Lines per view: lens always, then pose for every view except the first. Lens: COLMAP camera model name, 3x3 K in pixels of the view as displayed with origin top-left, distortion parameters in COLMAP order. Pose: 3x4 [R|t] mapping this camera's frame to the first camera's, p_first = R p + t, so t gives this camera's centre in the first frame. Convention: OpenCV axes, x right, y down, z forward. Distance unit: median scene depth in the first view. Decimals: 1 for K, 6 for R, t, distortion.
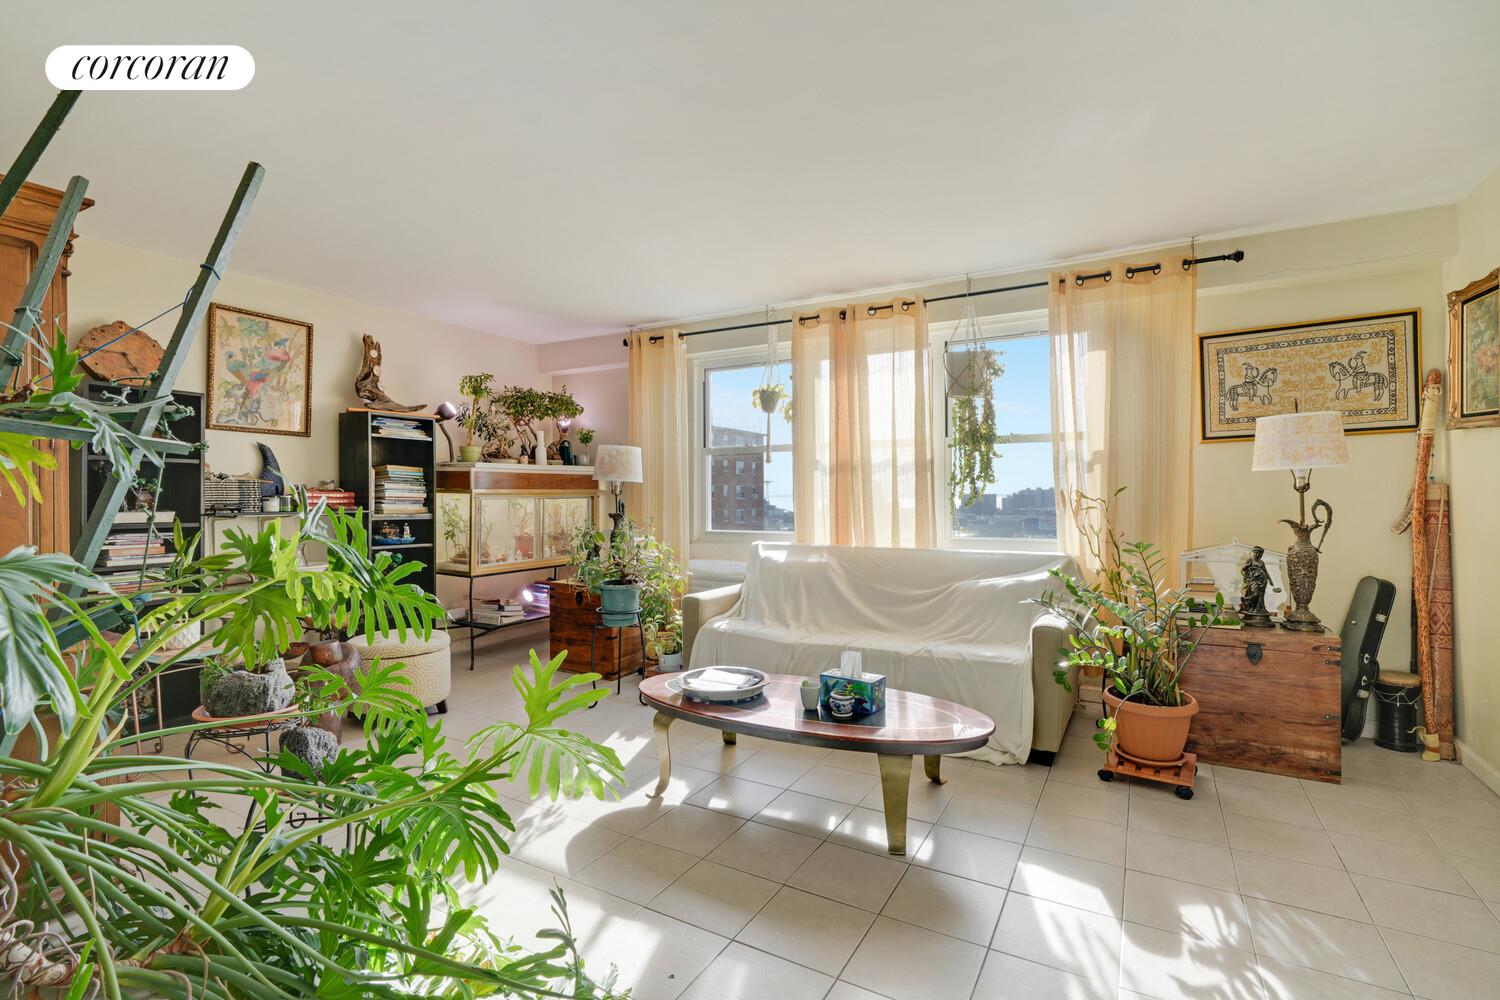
lens RADIAL K [[683.7, 0, 750.0], [0, 683.7, 500.0], [0, 0, 1]] dist [-0.002042, -0.000317]
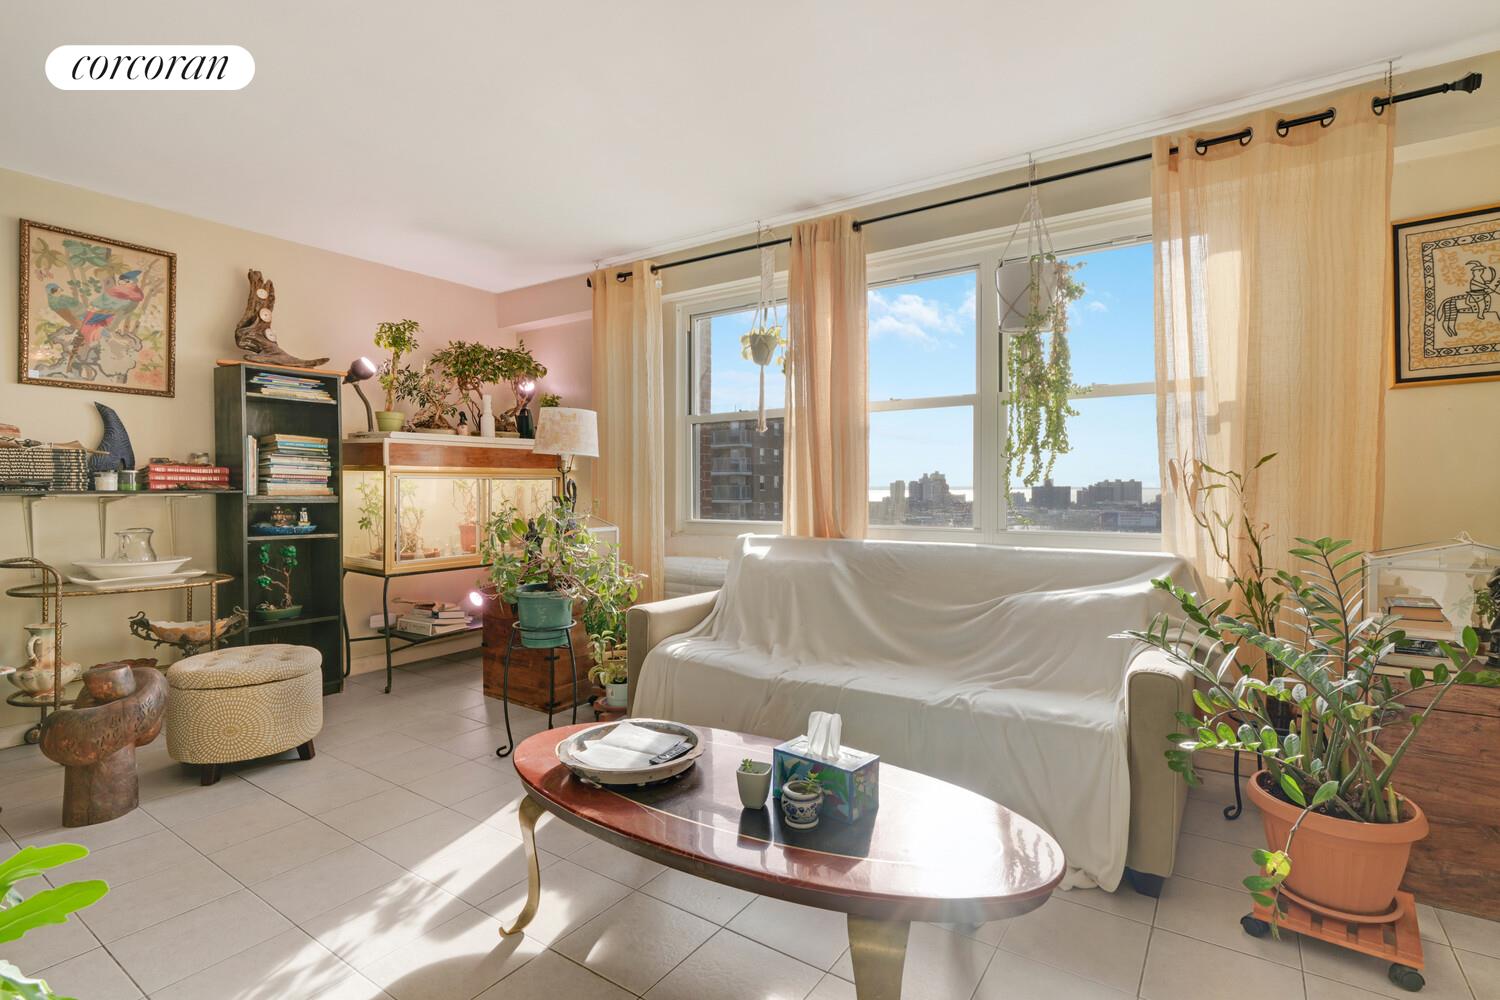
lens RADIAL K [[702.3, 0, 753.6], [0, 702.3, 499.8], [0, 0, 1]] dist [-0.002242, -0.000995]
pose [[0.996956, 0.003389, -0.077893, 0.094494], [-0.002645, 0.999950, 0.009647, 0.017701], [0.077922, -0.009412, 0.996915, 0.262304]]
